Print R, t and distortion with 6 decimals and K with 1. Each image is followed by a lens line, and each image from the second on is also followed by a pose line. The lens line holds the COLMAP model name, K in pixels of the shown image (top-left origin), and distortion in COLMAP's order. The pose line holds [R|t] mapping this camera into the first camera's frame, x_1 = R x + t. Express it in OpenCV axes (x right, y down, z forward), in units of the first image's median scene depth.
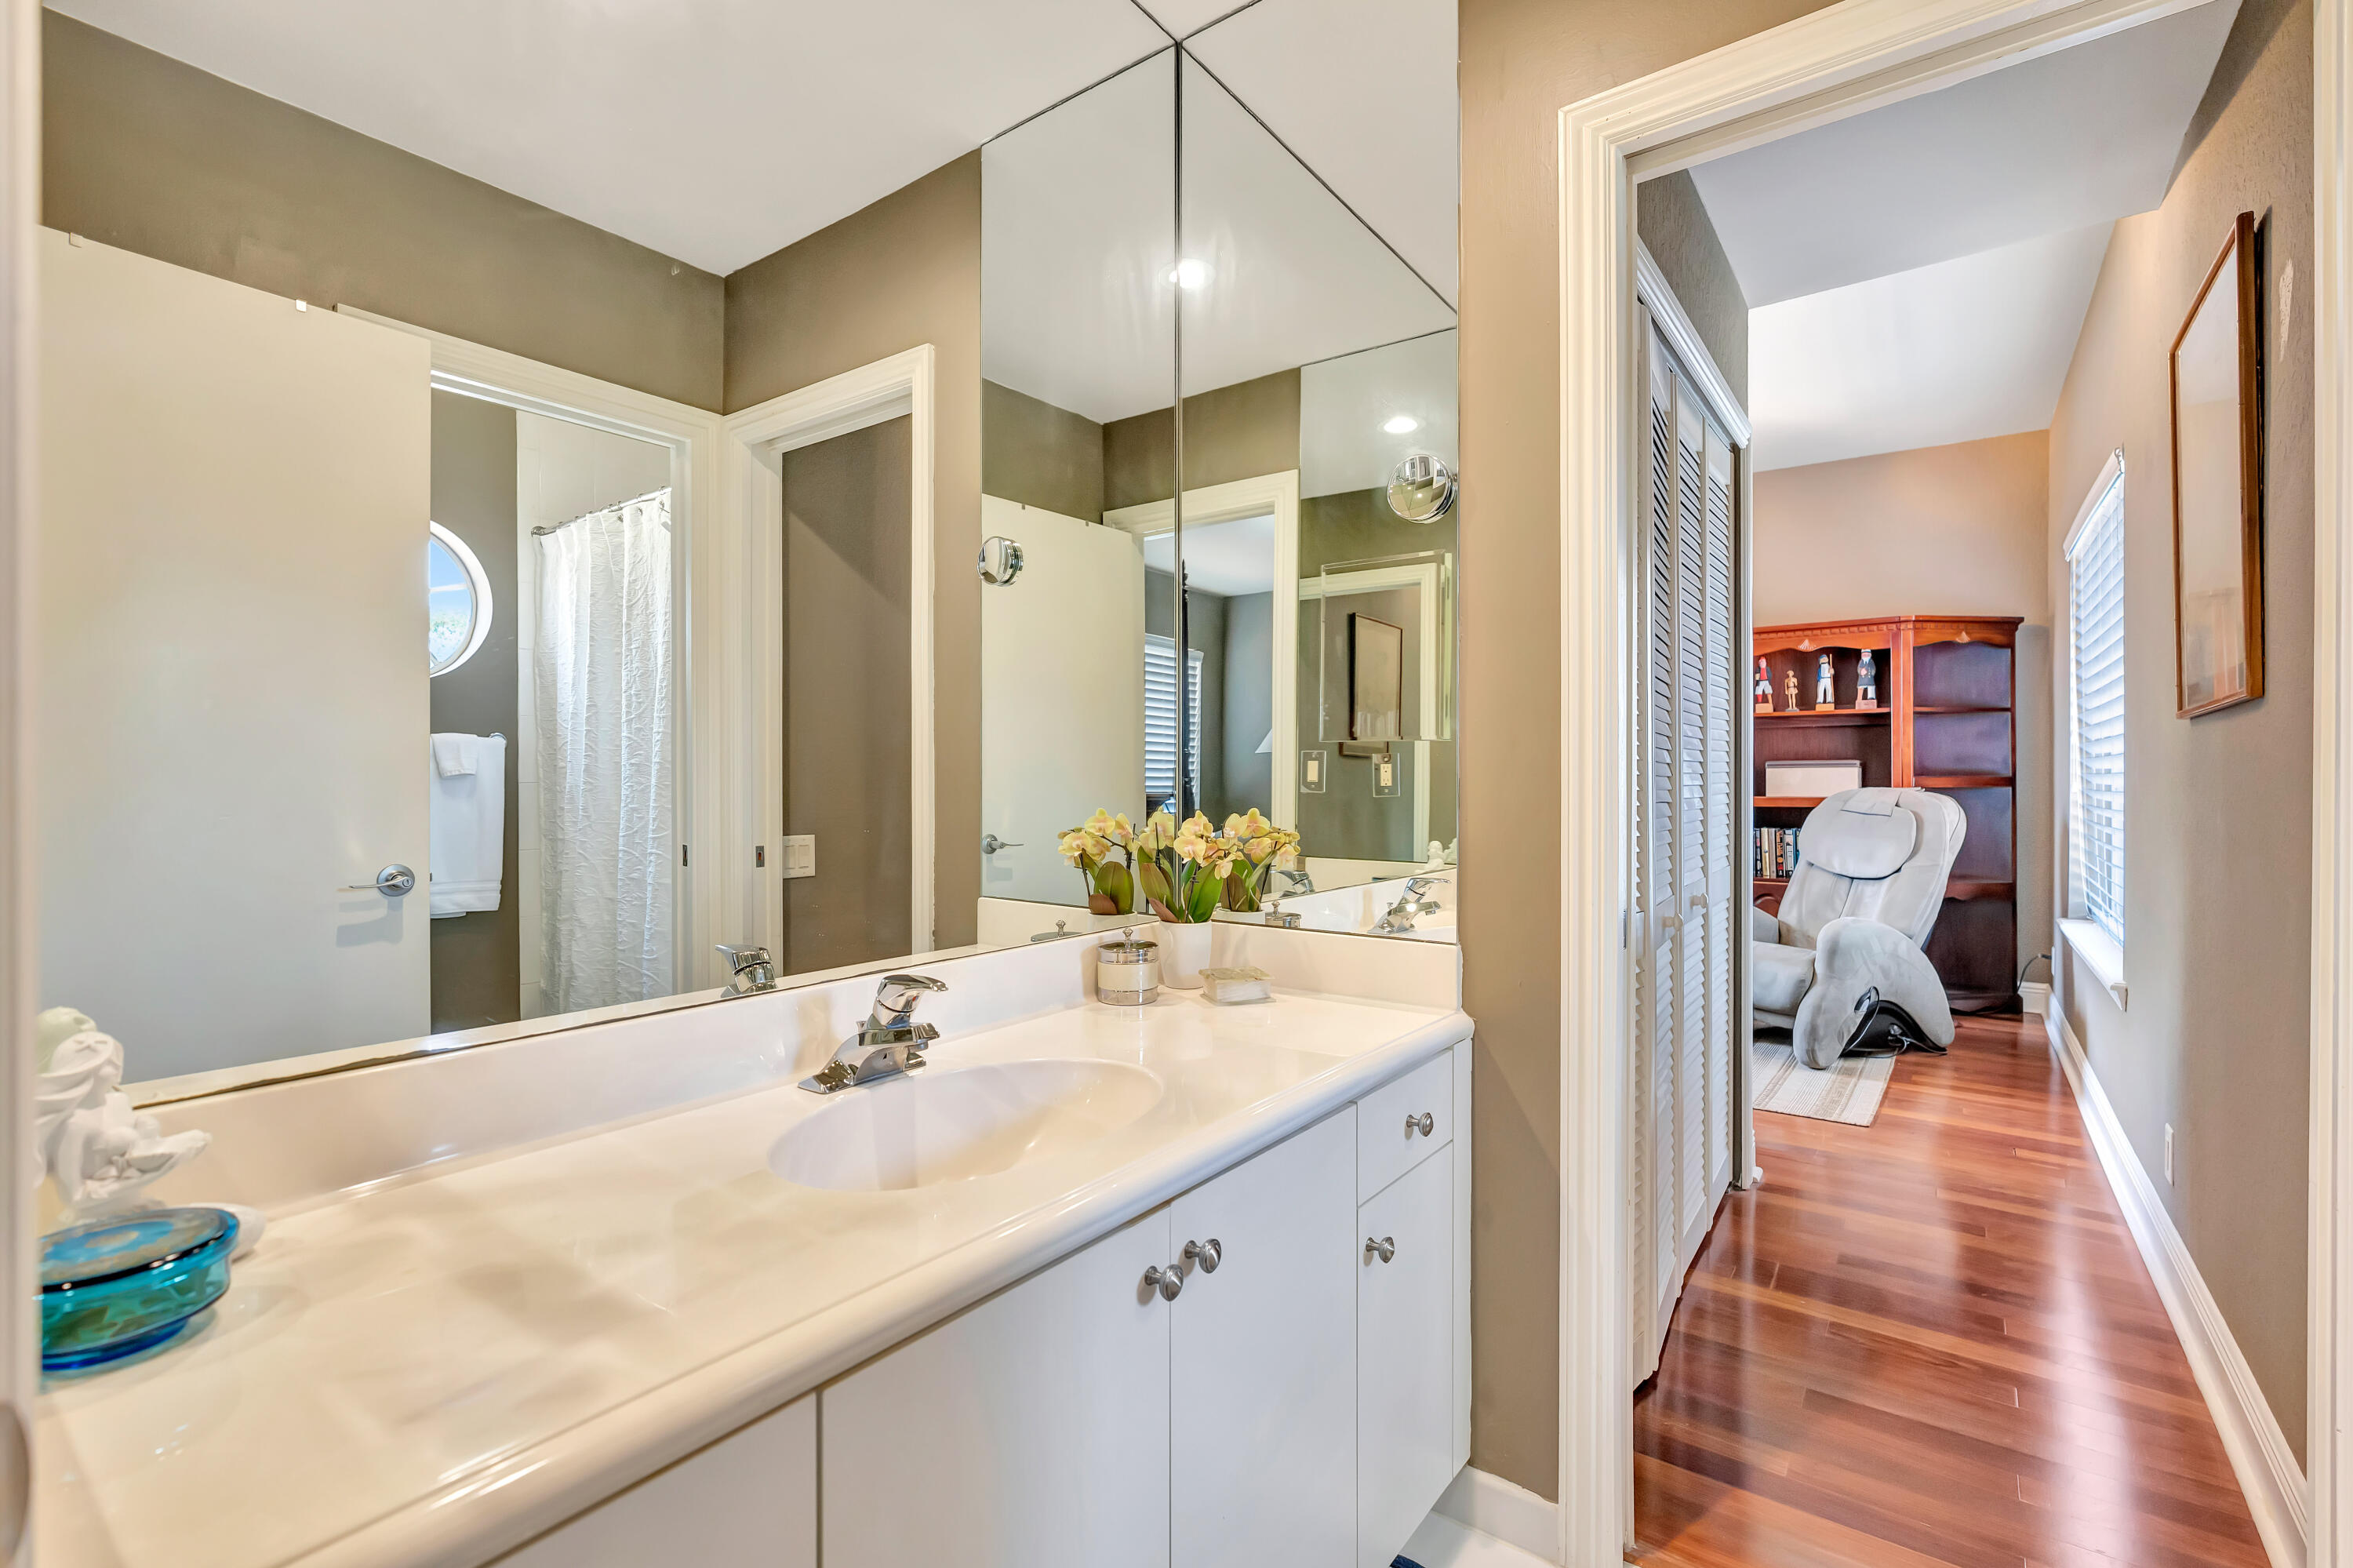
lens RADIAL K [[1068.8, 0, 1201.2], [0, 1068.8, 772.0], [0, 0, 1]] dist [-0.010372, 0.004258]
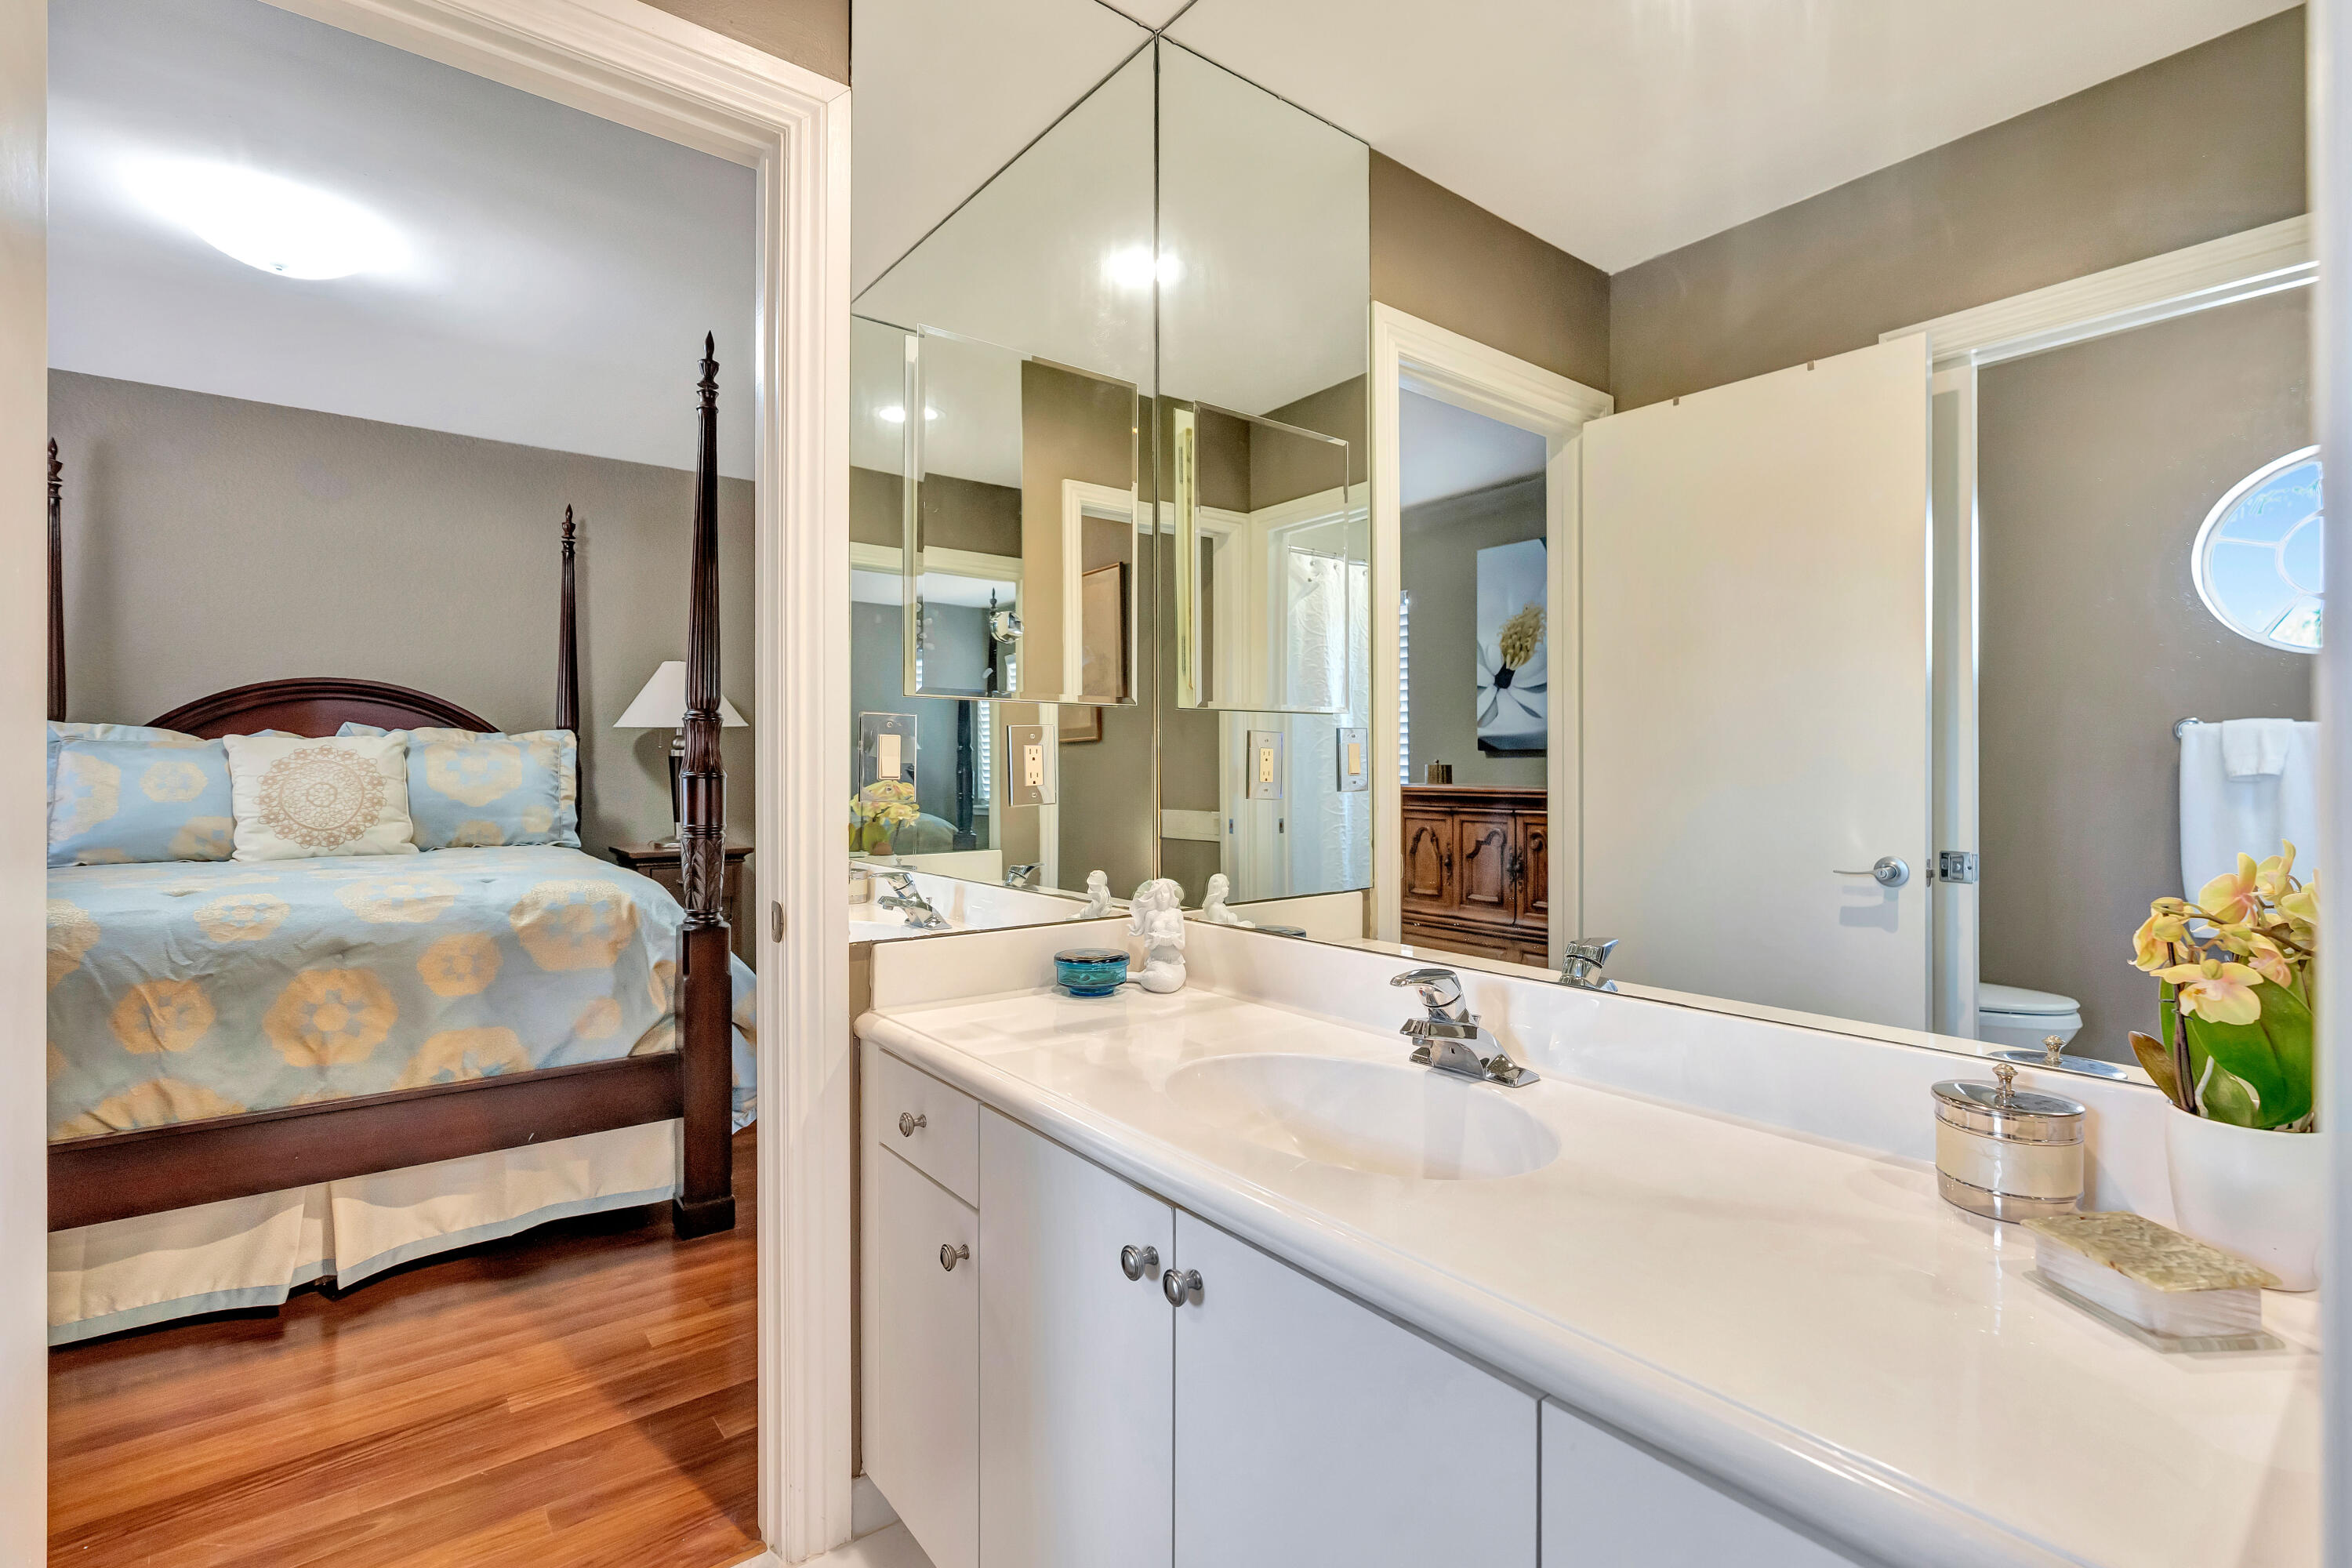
lens RADIAL K [[1068.3, 0, 1197.7], [0, 1068.3, 770.8], [0, 0, 1]] dist [-0.010372, 0.004258]
pose [[-0.266165, 0.001886, -0.963926, 0.485572], [-0.003177, 0.999991, 0.002834, 0.001146], [0.963922, 0.003817, -0.266157, 0.685916]]
